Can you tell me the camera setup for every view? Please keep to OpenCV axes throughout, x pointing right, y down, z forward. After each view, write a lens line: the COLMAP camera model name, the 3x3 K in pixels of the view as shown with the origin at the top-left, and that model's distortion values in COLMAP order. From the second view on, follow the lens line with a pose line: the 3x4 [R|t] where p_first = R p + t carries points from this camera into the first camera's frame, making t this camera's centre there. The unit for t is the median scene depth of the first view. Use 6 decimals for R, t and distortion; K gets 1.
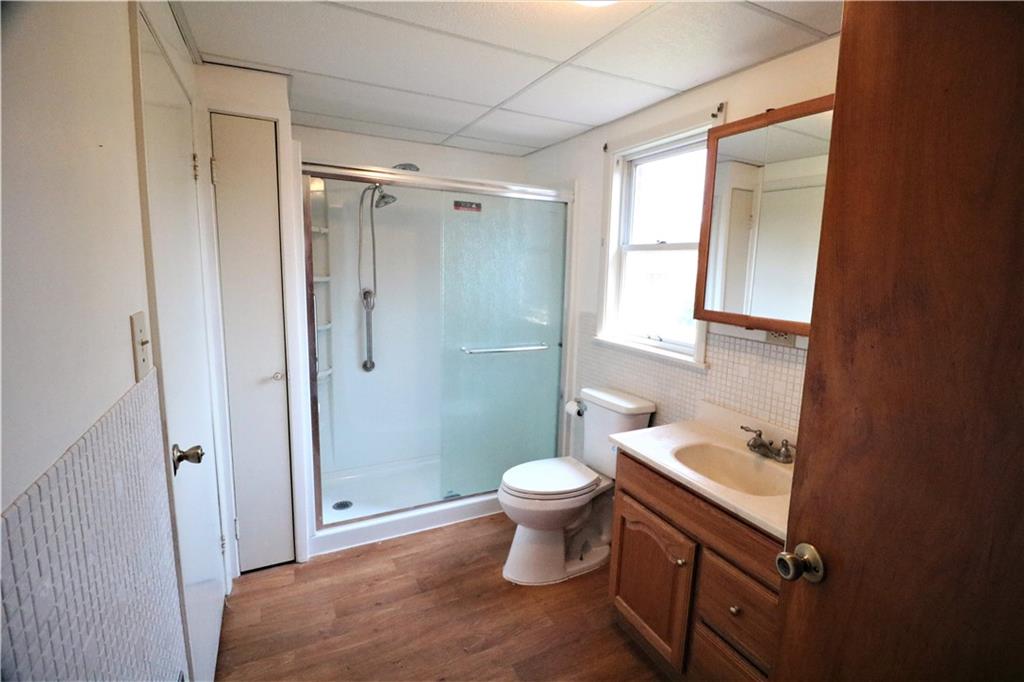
lens RADIAL K [[478.2, 0, 510.9], [0, 478.2, 338.1], [0, 0, 1]] dist [0.001490, -0.001070]
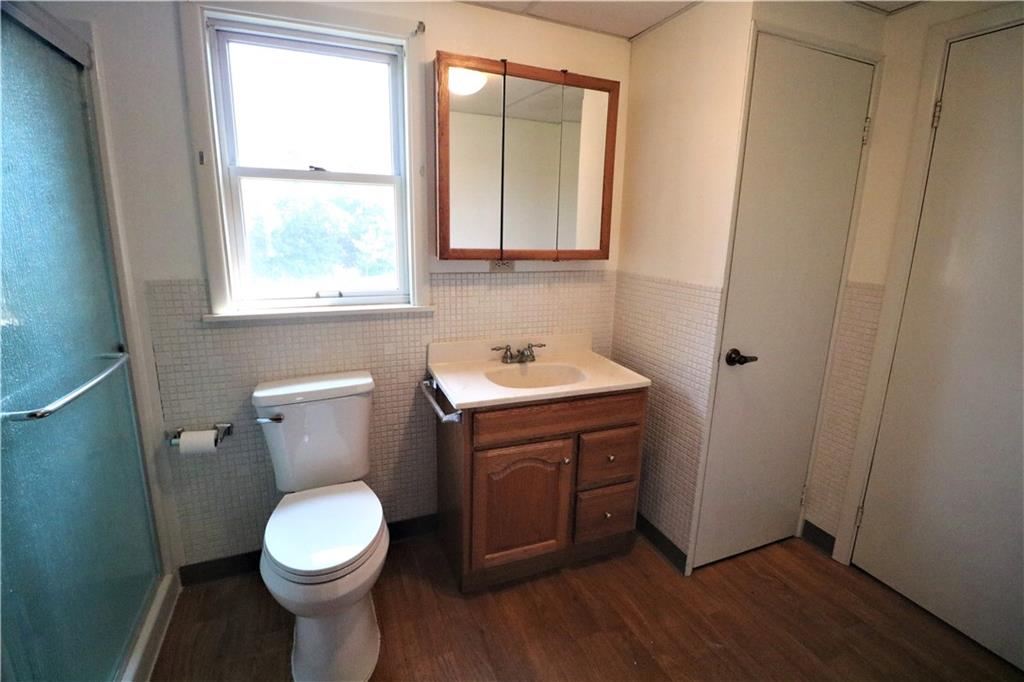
lens RADIAL K [[478.2, 0, 510.4], [0, 478.2, 341.9], [0, 0, 1]] dist [0.001490, -0.001070]
pose [[0.061163, -0.241274, 0.968528, -0.630694], [0.136839, 0.963209, 0.231307, -0.090500], [-0.988703, 0.118385, 0.091928, 0.869561]]
